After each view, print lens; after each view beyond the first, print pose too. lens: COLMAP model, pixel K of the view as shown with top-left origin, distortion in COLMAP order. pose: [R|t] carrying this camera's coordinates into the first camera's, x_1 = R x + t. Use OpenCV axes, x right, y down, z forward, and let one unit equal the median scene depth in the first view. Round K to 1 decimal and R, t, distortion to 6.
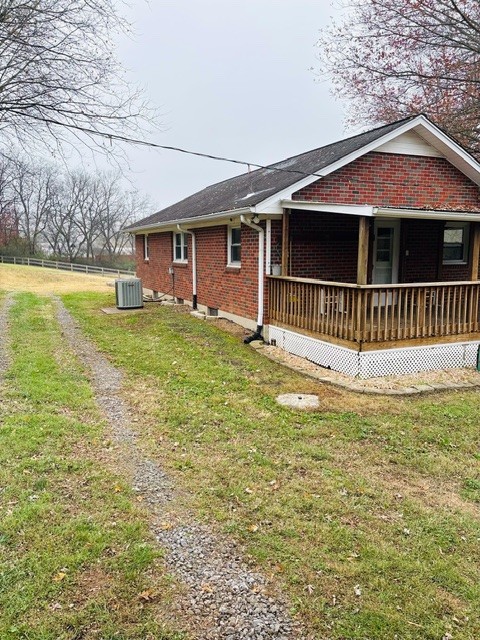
lens RADIAL K [[491.5, 0, 240.3], [0, 491.5, 316.5], [0, 0, 1]] dist [0.043015, -0.017021]
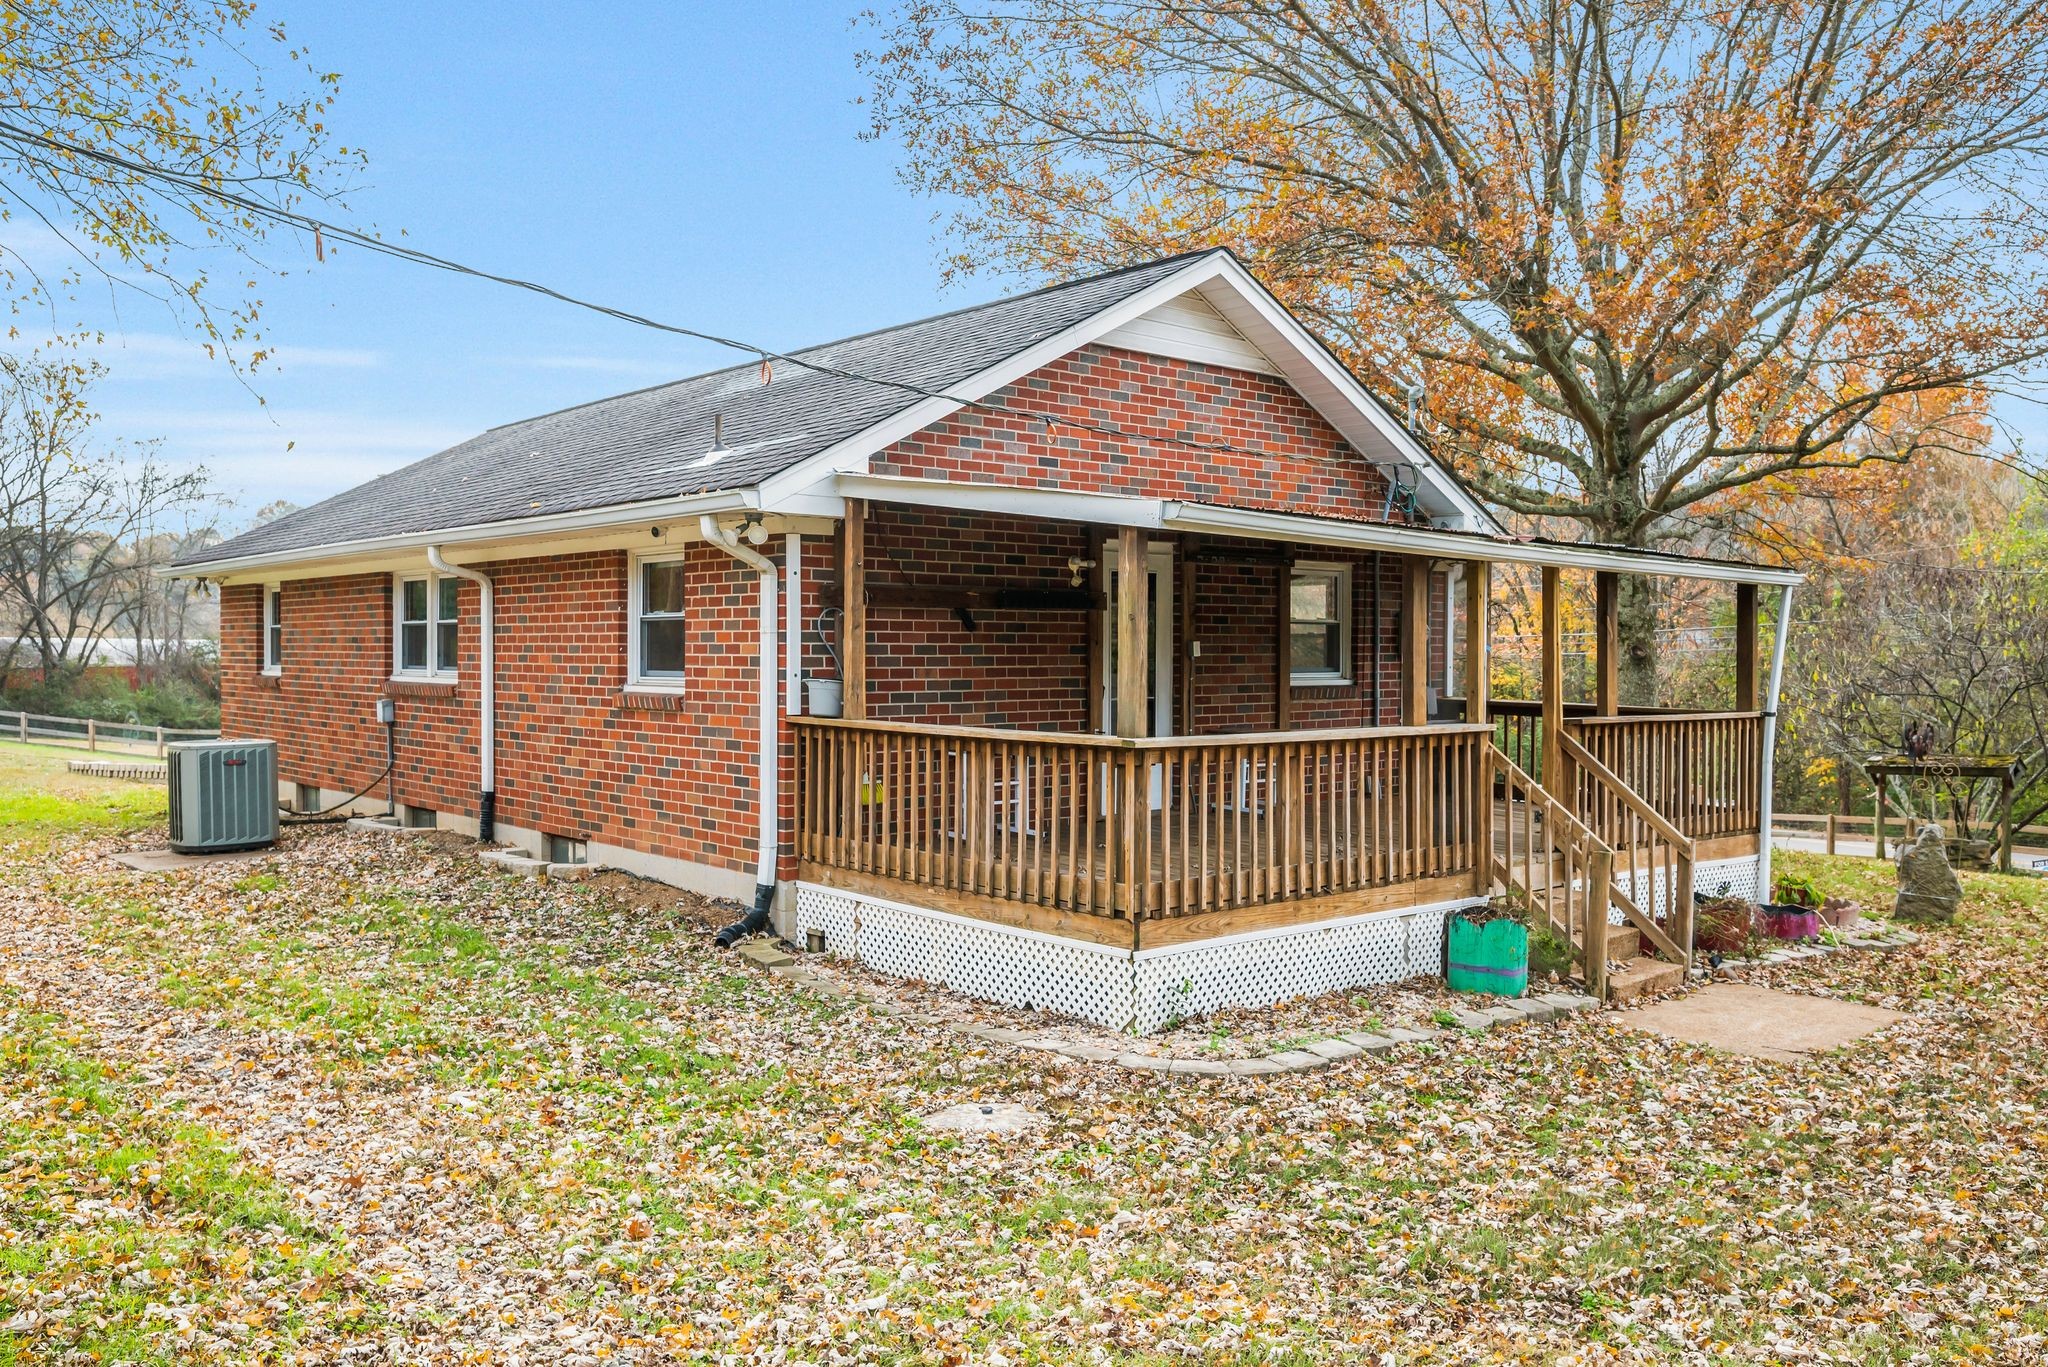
lens RADIAL K [[1622.4, 0, 1023.3], [0, 1622.4, 686.2], [0, 0, 1]] dist [-0.010771, 0.000130]
pose [[0.949995, -0.000795, 0.312263, -0.118844], [0.037257, 0.993142, -0.110820, 0.013148], [-0.310034, 0.116912, 0.943510, 0.019027]]
